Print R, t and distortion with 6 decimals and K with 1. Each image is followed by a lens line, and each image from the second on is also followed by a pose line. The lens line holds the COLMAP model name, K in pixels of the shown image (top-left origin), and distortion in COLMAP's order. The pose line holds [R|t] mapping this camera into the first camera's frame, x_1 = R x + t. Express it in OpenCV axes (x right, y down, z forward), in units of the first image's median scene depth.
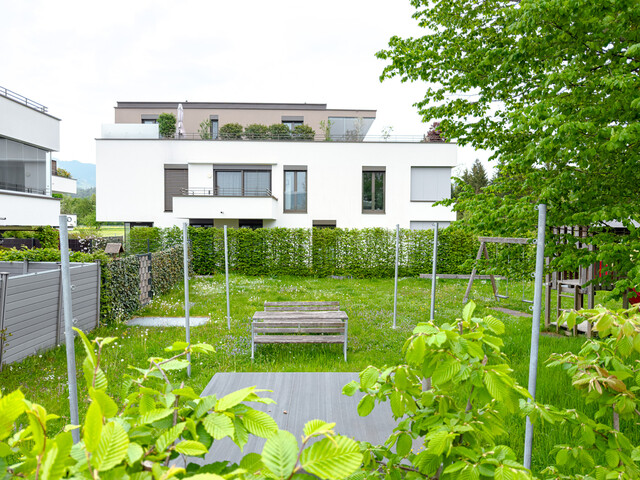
lens RADIAL K [[253.6, 0, 319.6], [0, 253.6, 243.3], [0, 0, 1]] dist [0.003484, 0.000186]
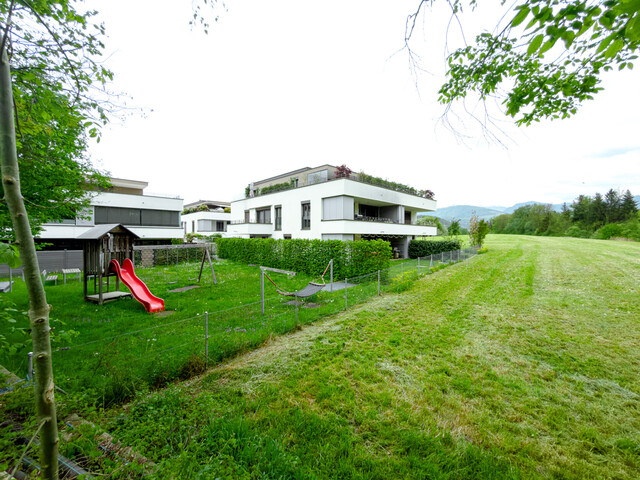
lens RADIAL K [[253.6, 0, 319.2], [0, 253.6, 239.6], [0, 0, 1]] dist [0.003484, 0.000186]
pose [[0.680113, 0.005635, -0.733086, 1.481808], [-0.001557, 0.999979, 0.006243, -0.065191], [0.733106, -0.003104, 0.680108, -0.050798]]
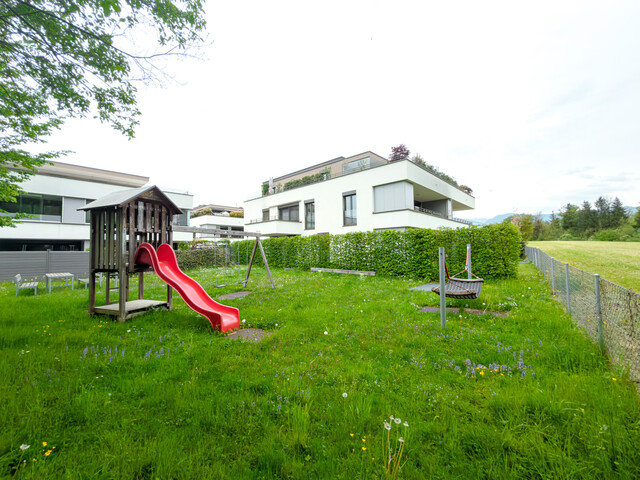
lens RADIAL K [[253.6, 0, 318.8], [0, 253.6, 240.1], [0, 0, 1]] dist [0.003484, 0.000186]
pose [[0.713187, -0.040317, -0.699813, 1.051212], [0.013490, 0.998949, -0.043803, 0.016509], [0.700844, 0.021799, 0.712981, -0.088524]]
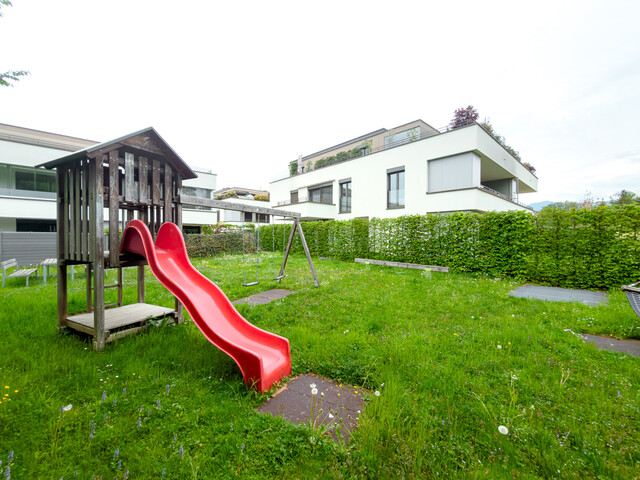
lens RADIAL K [[253.6, 0, 319.8], [0, 253.6, 239.1], [0, 0, 1]] dist [0.003484, 0.000186]
pose [[0.656566, 0.007506, -0.754231, 0.861800], [-0.005828, 0.999971, 0.004879, 0.015773], [0.754246, 0.001192, 0.656591, -0.015409]]
